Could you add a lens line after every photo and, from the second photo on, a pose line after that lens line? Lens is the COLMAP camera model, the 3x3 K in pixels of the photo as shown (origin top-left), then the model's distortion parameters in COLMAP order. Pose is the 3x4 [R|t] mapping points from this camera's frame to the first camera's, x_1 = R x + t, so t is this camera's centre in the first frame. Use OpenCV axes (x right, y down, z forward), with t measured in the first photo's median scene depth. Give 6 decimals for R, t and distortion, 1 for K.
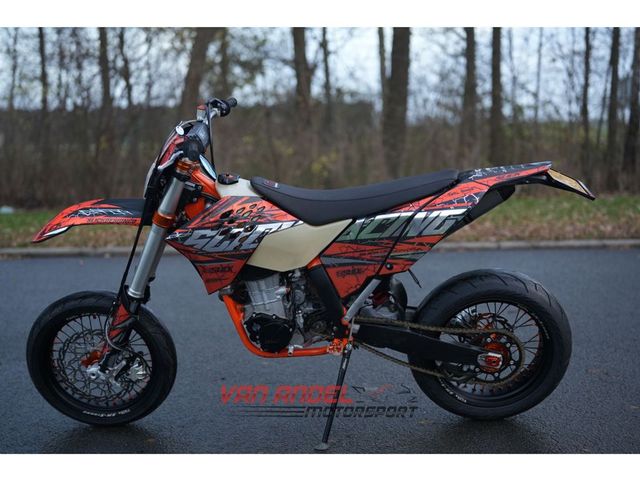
lens RADIAL K [[872.6, 0, 320.0], [0, 872.6, 240.0], [0, 0, 1]] dist [0.035244, 0.039493]
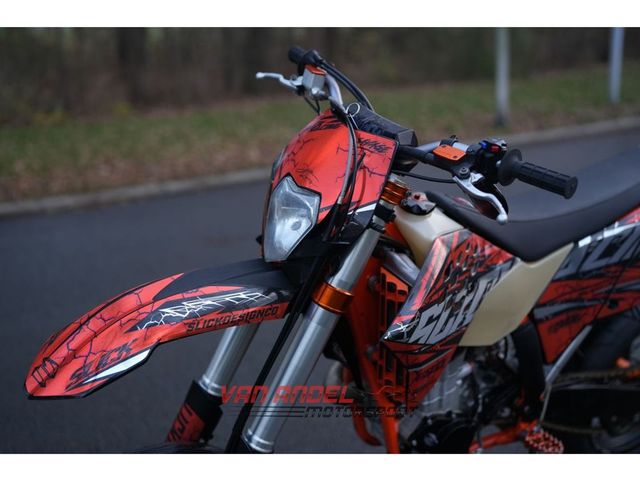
lens RADIAL K [[872.6, 0, 320.0], [0, 872.6, 240.0], [0, 0, 1]] dist [0.035244, 0.039493]
pose [[0.789333, -0.149200, 0.595561, -0.487993], [0.081296, 0.986881, 0.139488, -0.129554], [-0.608560, -0.061686, 0.791107, 0.606909]]
